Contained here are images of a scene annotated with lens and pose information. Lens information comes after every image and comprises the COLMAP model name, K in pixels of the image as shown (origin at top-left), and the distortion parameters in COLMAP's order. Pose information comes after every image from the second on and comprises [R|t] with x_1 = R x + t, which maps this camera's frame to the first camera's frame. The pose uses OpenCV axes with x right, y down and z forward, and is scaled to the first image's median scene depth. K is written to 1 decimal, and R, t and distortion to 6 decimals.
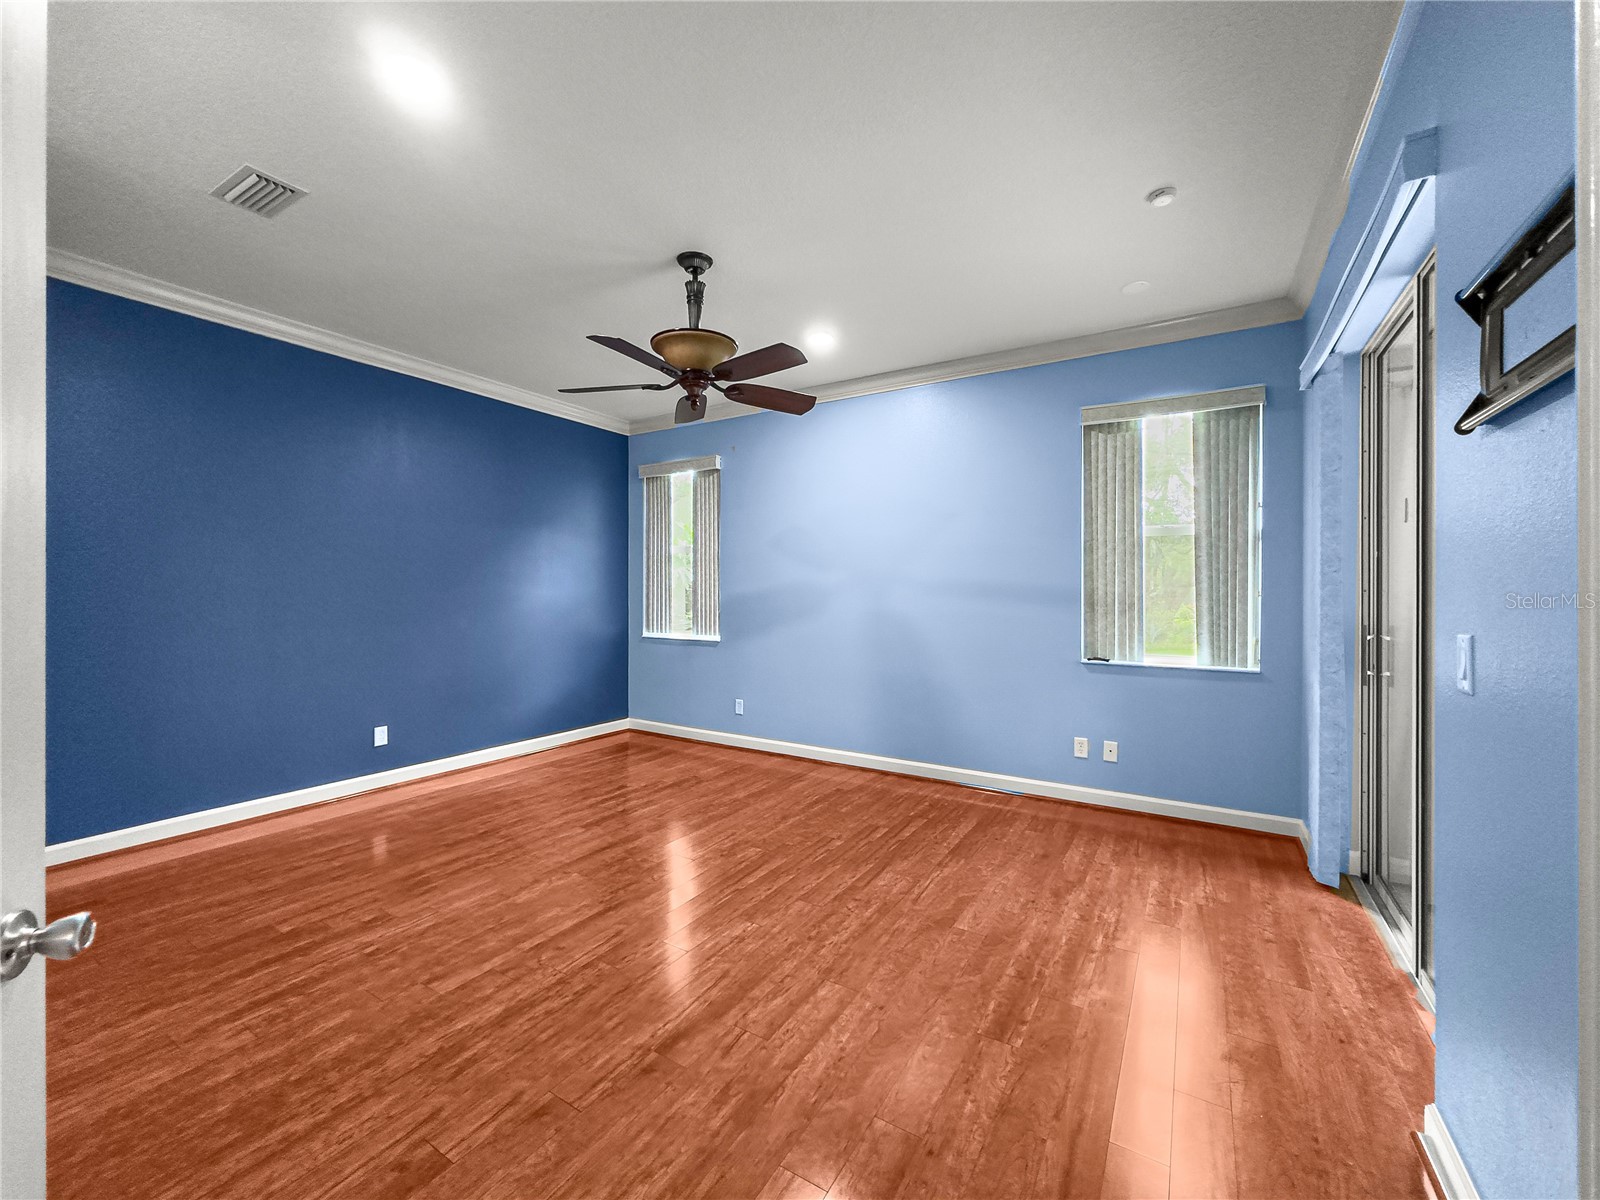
lens RADIAL K [[646.5, 0, 800.9], [0, 646.5, 597.8], [0, 0, 1]] dist [-0.003138, -0.000106]
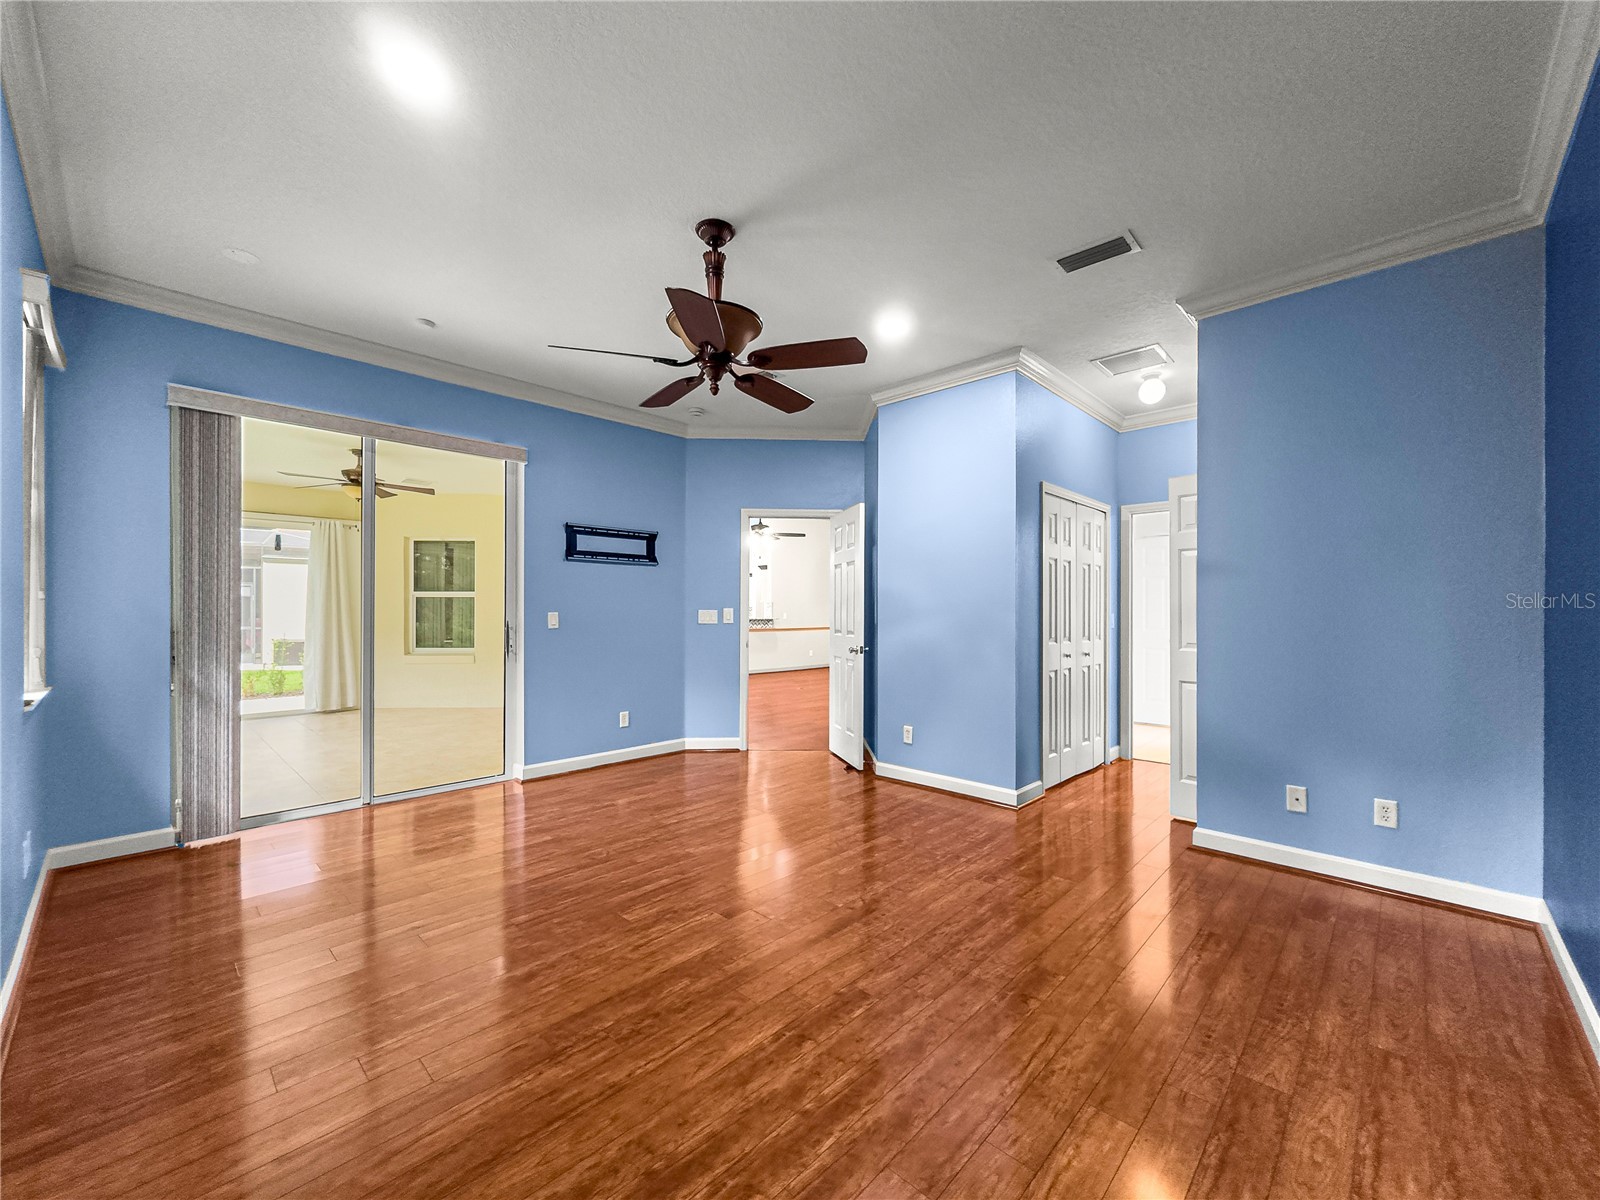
lens RADIAL K [[647.1, 0, 795.9], [0, 647.1, 610.7], [0, 0, 1]] dist [-0.002113, 0.000032]
pose [[-0.976566, -0.006113, 0.215130, -0.474347], [-0.004623, 0.999962, 0.007427, 0.005996], [-0.215168, 0.006258, -0.976557, 1.868491]]
